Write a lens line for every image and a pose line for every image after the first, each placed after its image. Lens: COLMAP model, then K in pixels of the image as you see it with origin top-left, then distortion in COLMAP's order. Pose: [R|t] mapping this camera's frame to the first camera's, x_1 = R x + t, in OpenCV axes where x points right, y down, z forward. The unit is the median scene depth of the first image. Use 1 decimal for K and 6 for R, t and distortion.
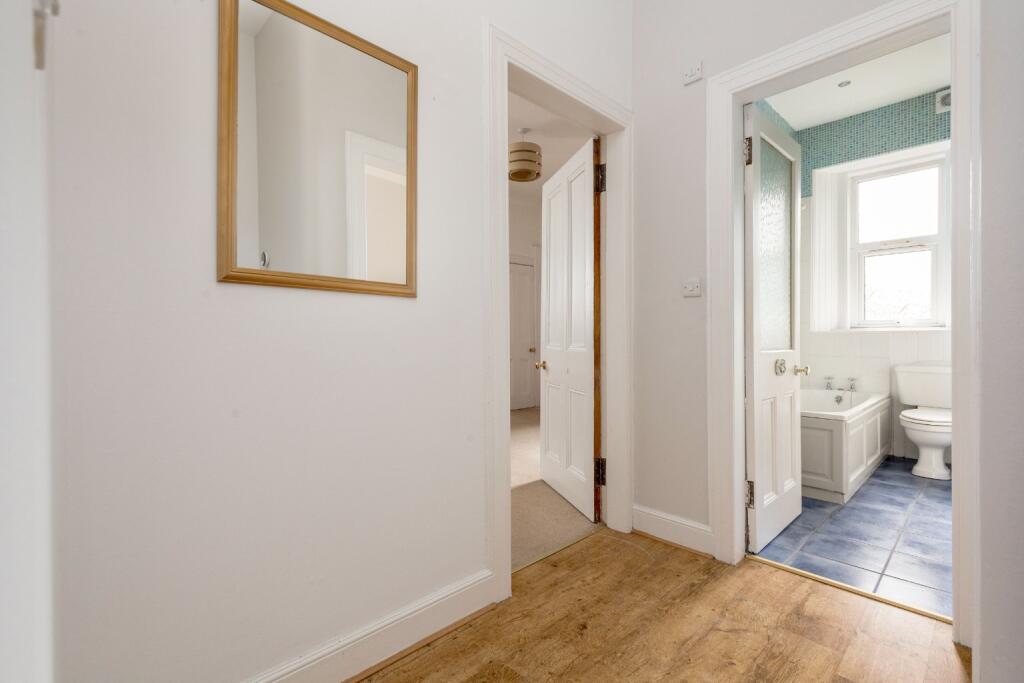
lens RADIAL K [[460.9, 0, 515.6], [0, 460.9, 339.3], [0, 0, 1]] dist [0.000448, 0.000086]
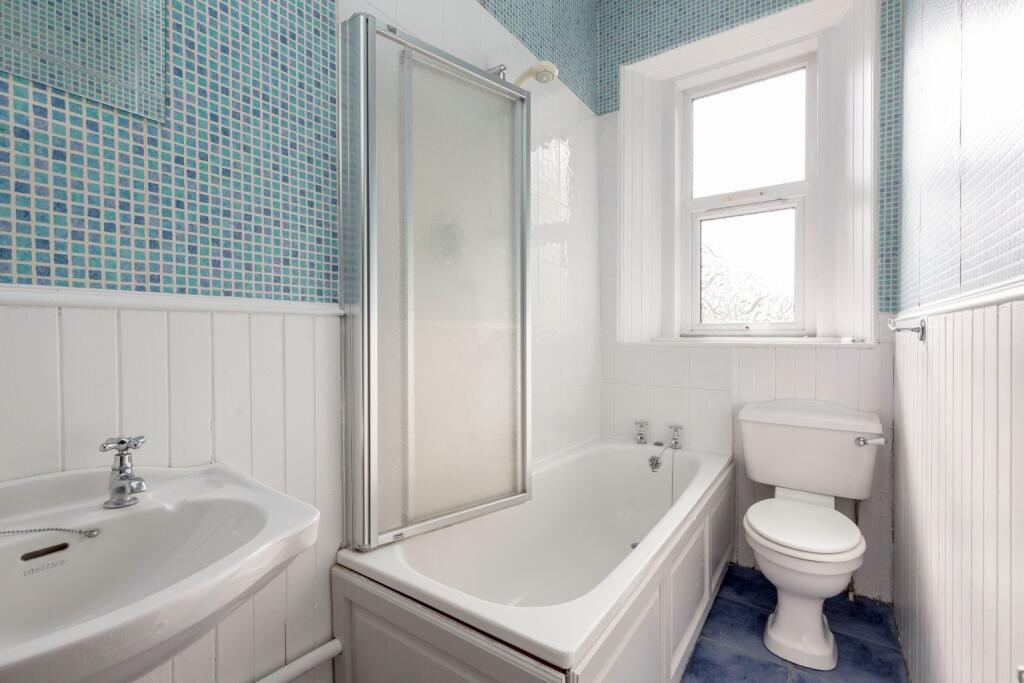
lens RADIAL K [[460.9, 0, 507.4], [0, 460.9, 339.7], [0, 0, 1]] dist [0.000448, 0.000086]
pose [[0.981608, -0.007236, 0.190773, 0.405852], [0.004590, 0.999887, 0.014310, -0.030555], [-0.190855, -0.013171, 0.981530, 0.467325]]
